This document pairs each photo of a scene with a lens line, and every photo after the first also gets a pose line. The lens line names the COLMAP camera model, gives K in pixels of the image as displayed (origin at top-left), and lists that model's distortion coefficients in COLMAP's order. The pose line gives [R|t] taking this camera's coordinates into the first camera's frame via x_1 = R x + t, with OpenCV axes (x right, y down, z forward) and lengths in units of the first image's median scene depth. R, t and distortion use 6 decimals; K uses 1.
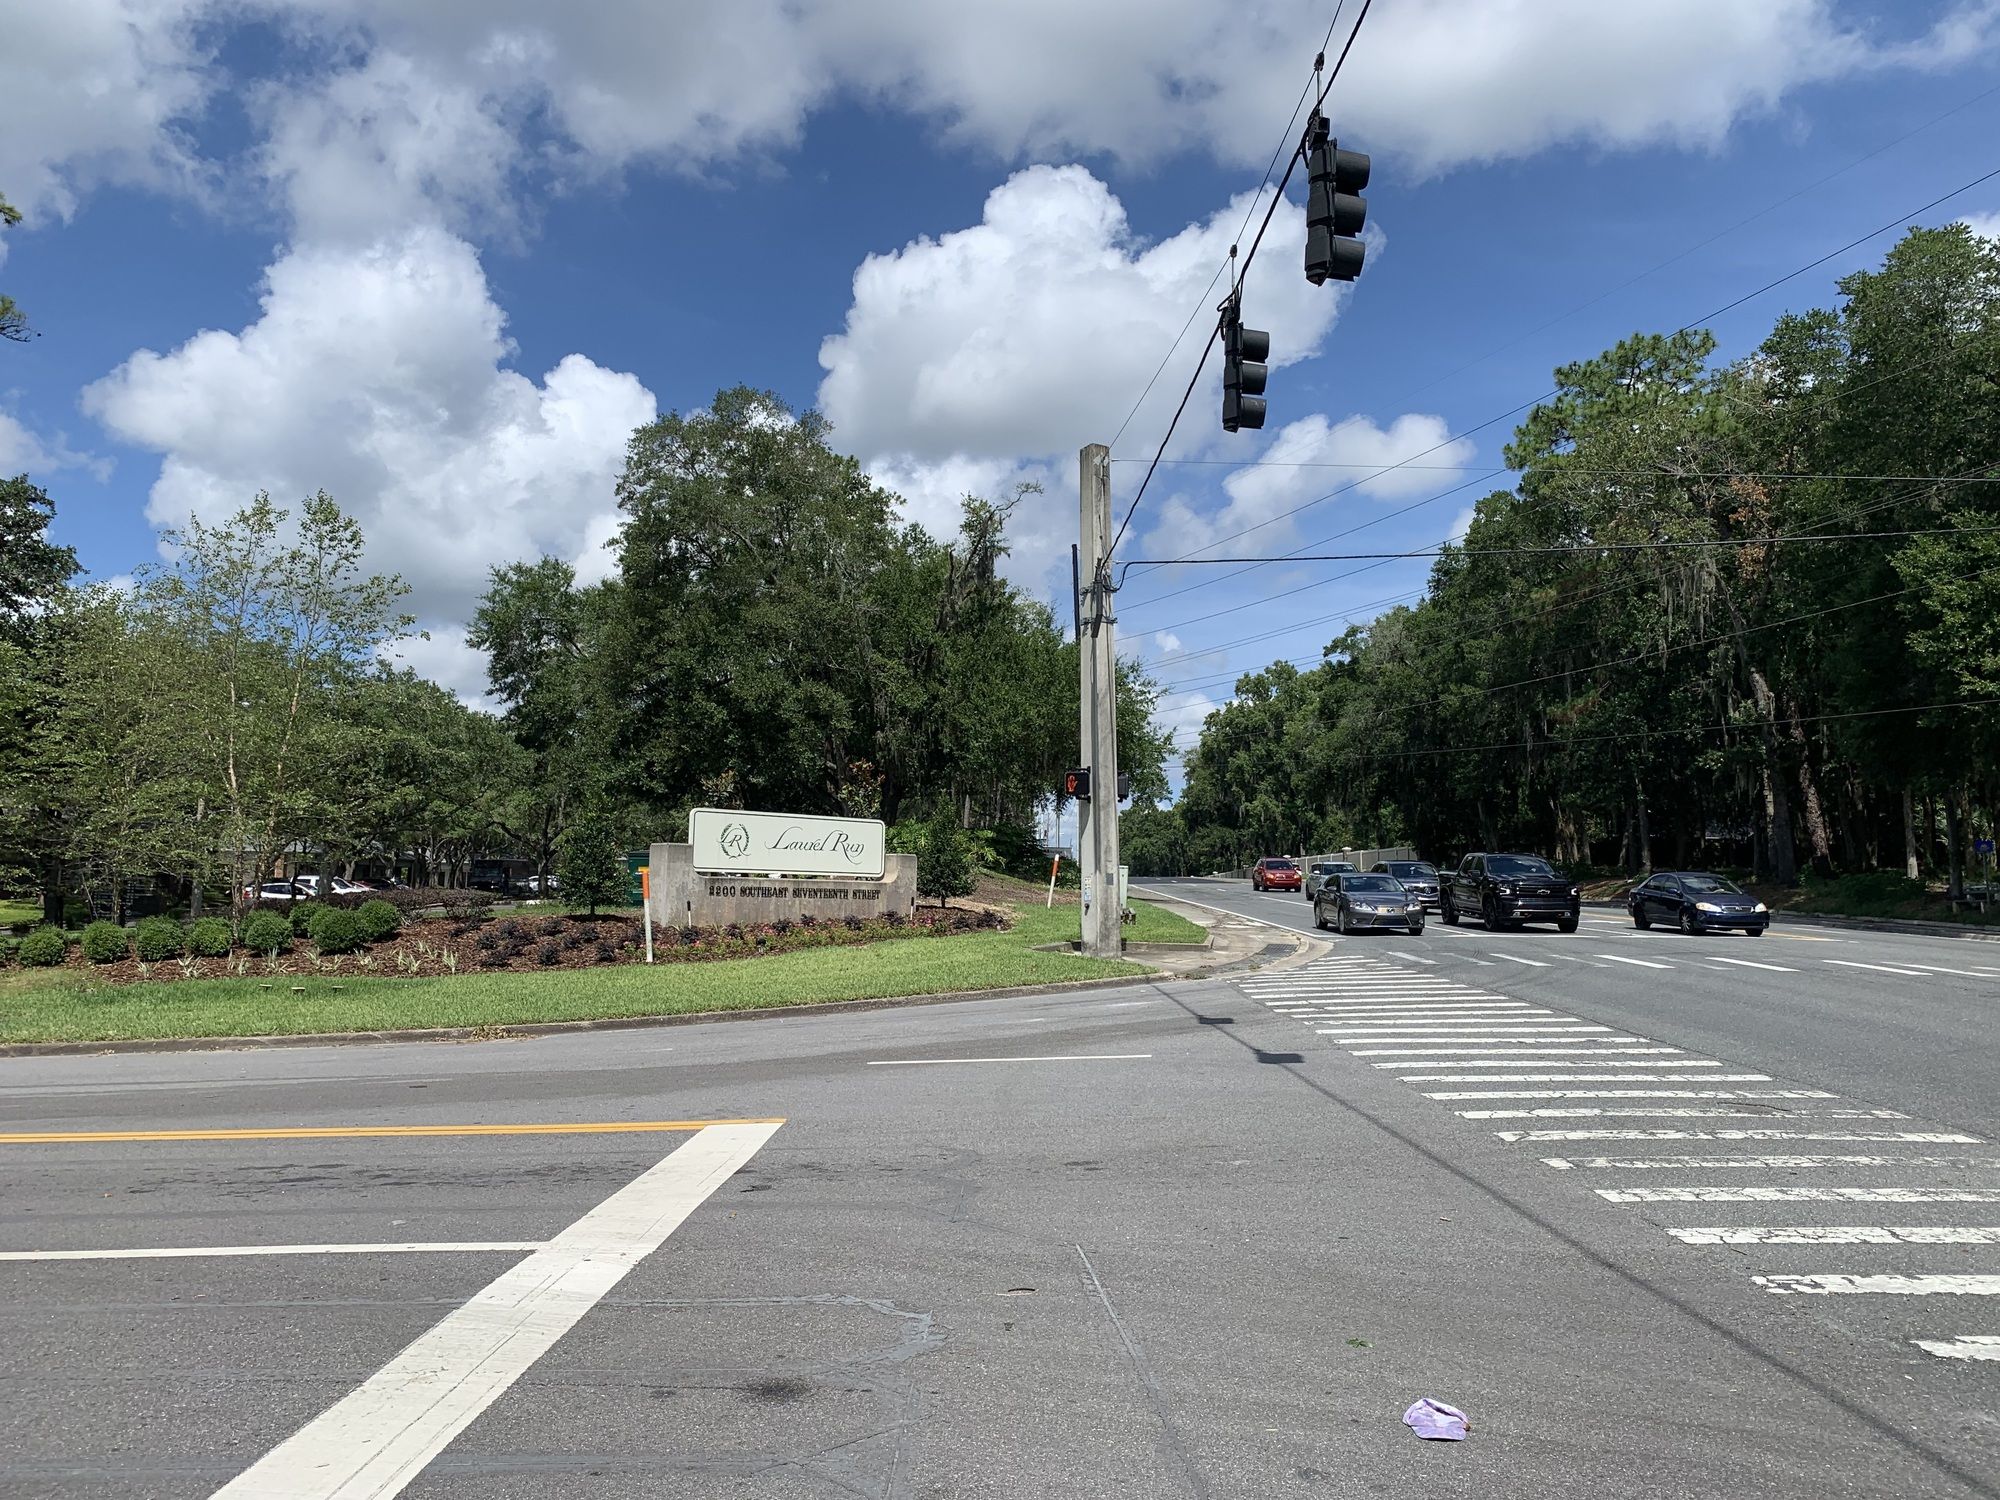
lens RADIAL K [[1566.6, 0, 1004.2], [0, 1566.6, 722.3], [0, 0, 1]] dist [0.056314, -0.055986]
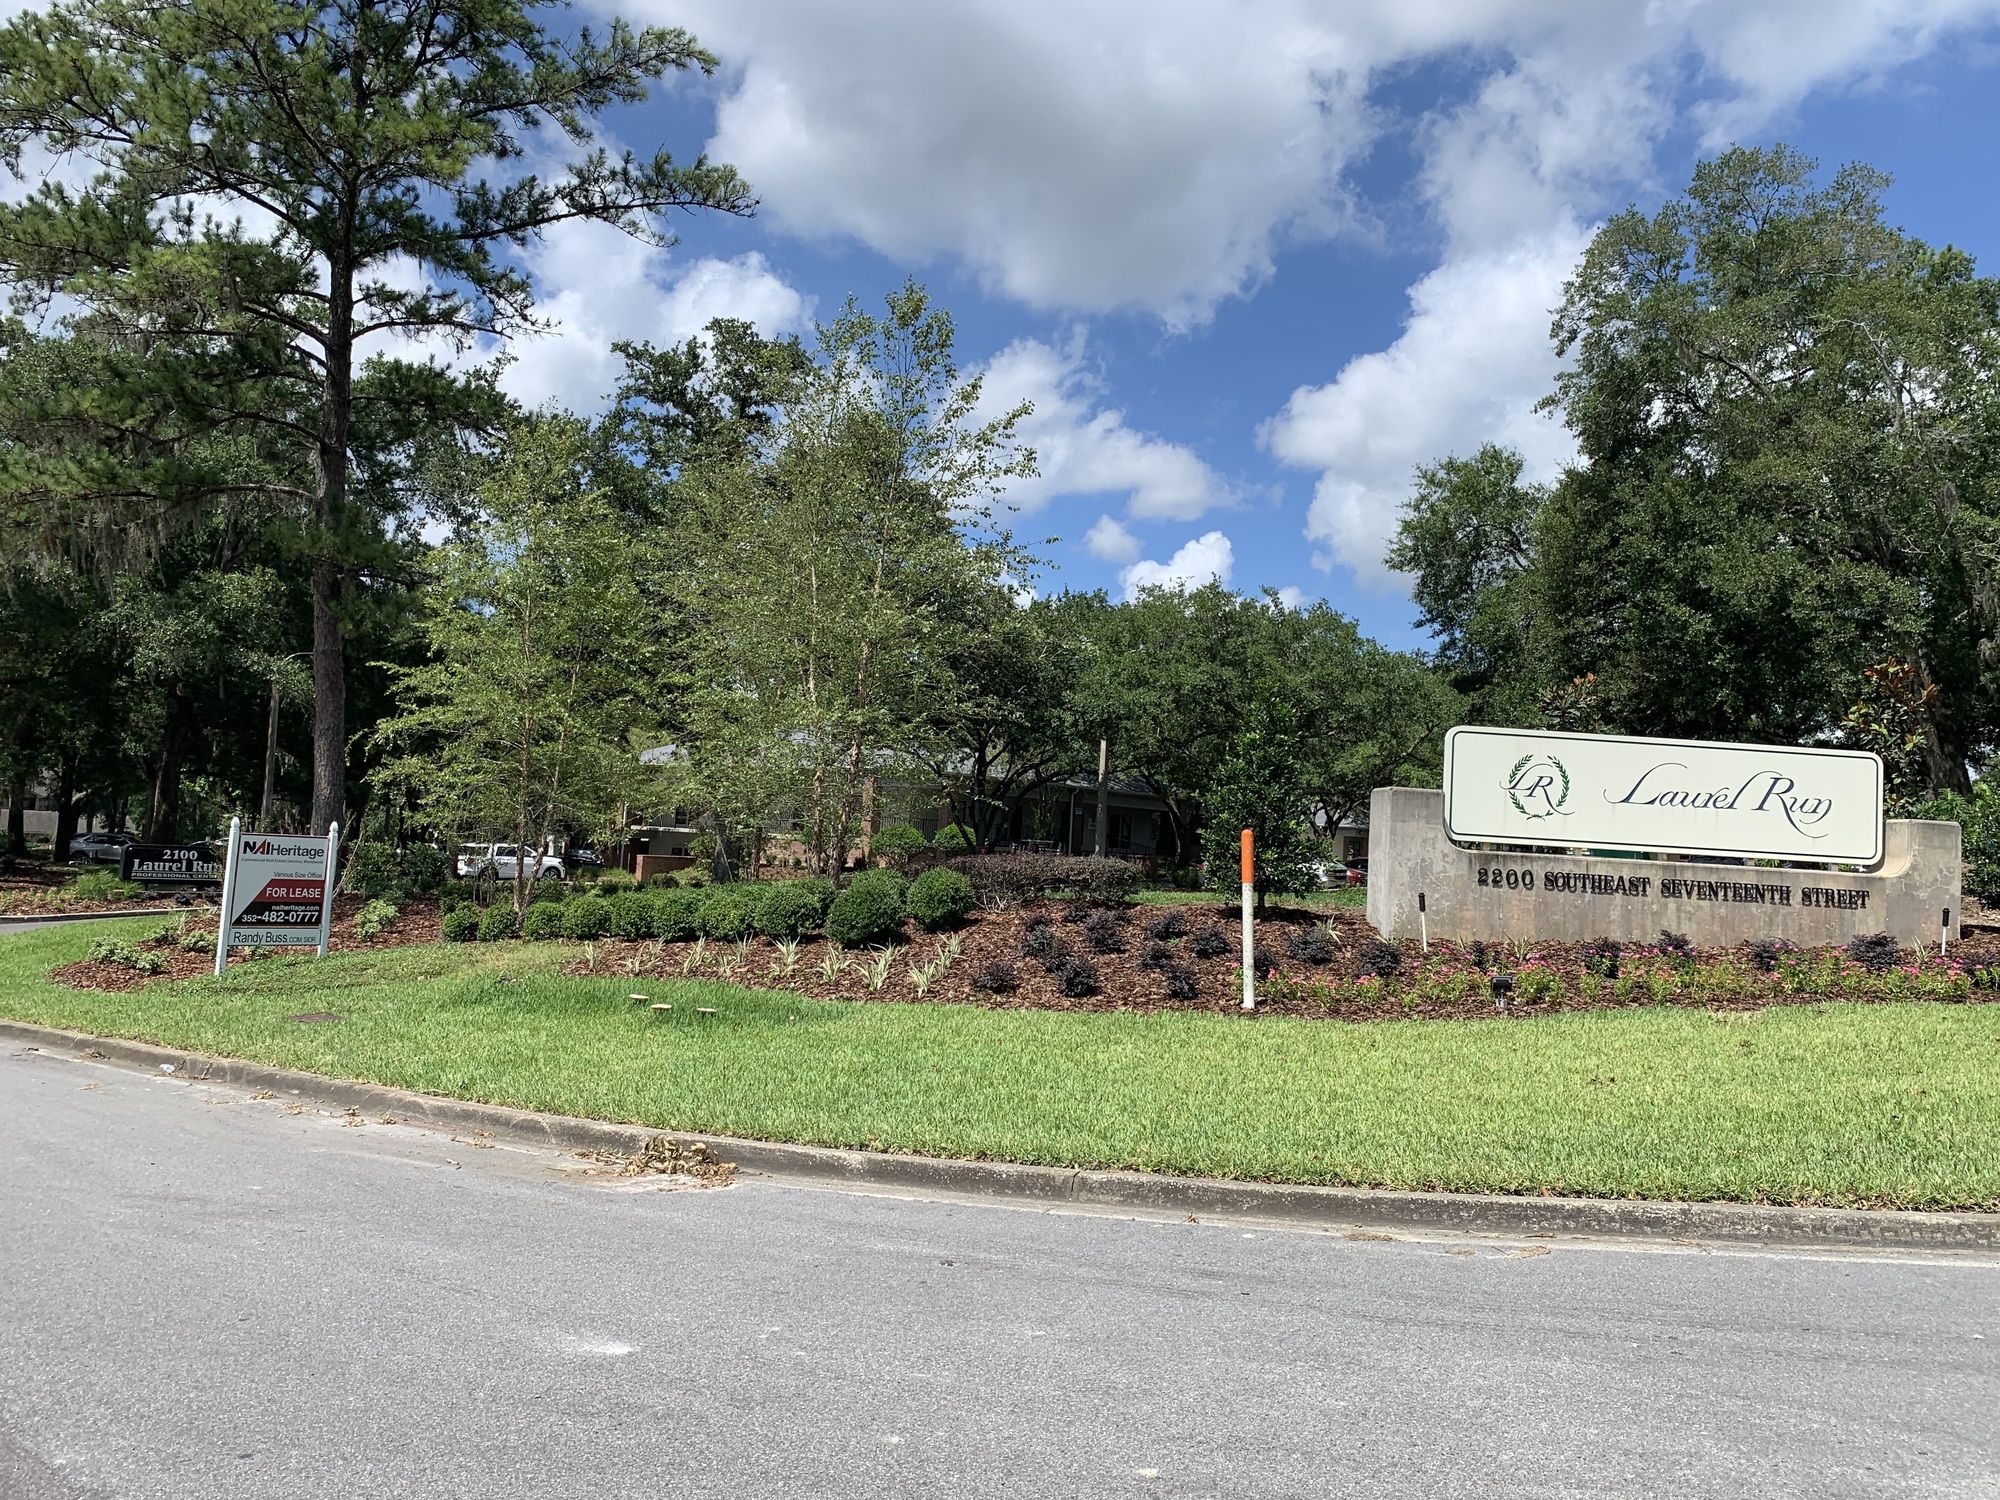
lens RADIAL K [[1566.6, 0, 1004.2], [0, 1566.6, 722.3], [0, 0, 1]] dist [0.056314, -0.055986]
pose [[0.774023, -0.025076, -0.632661, 0.027143], [0.031430, 0.999505, -0.001163, 0.043822], [0.632377, -0.018984, 0.774428, 0.422264]]
